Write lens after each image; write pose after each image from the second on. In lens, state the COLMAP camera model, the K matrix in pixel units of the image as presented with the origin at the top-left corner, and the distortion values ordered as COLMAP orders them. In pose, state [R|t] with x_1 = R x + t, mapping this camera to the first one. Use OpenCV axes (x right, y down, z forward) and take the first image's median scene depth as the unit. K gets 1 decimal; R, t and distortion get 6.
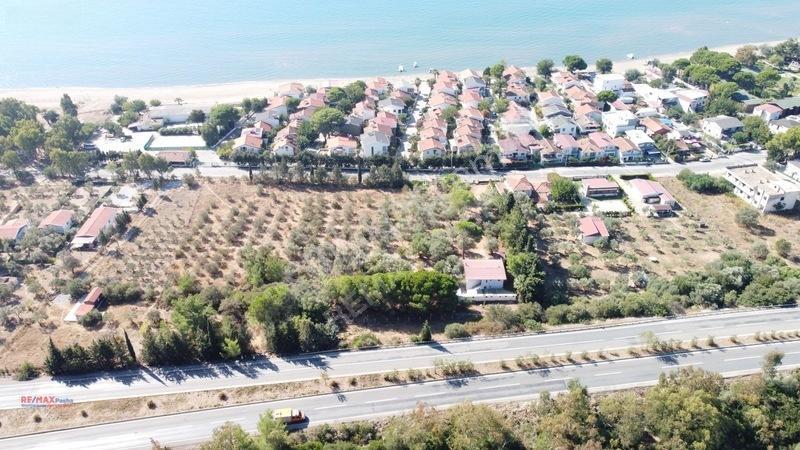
lens RADIAL K [[607.7, 0, 392.2], [0, 607.7, 225.8], [0, 0, 1]] dist [0.006268, -0.016218]
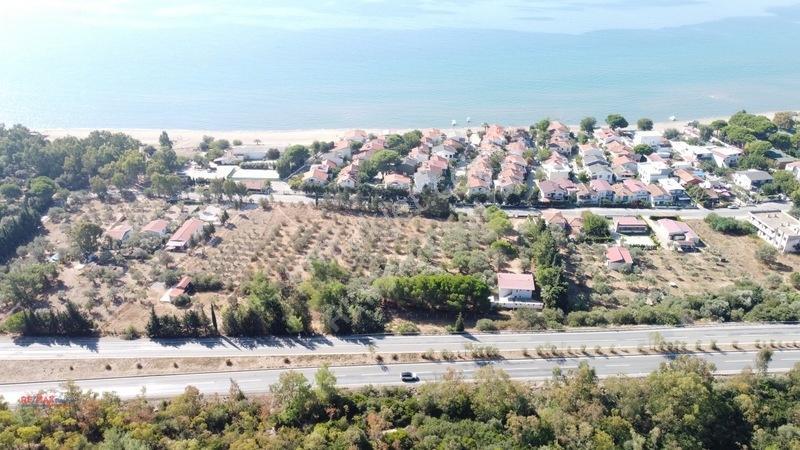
lens RADIAL K [[608.4, 0, 391.0], [0, 608.4, 225.0], [0, 0, 1]] dist [-0.001200, -0.007650]
pose [[0.994607, 0.045197, -0.093344, 0.016589], [-0.055267, 0.992583, -0.108276, 0.080852], [0.087758, 0.112851, 0.989729, -0.124328]]
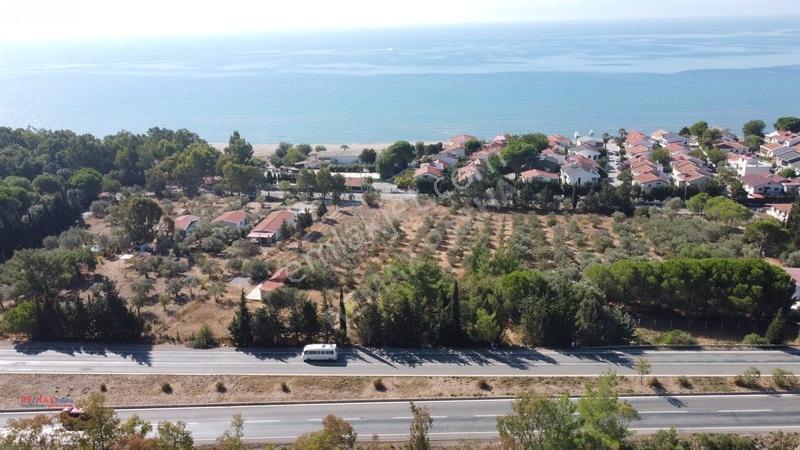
lens RADIAL K [[608.5, 0, 388.7], [0, 608.5, 222.9], [0, 0, 1]] dist [-0.006144, -0.006388]
pose [[0.985487, 0.037084, -0.165653, -0.168566], [-0.075948, 0.969052, -0.234884, 0.165988], [0.151816, 0.244056, 0.957804, 0.187595]]
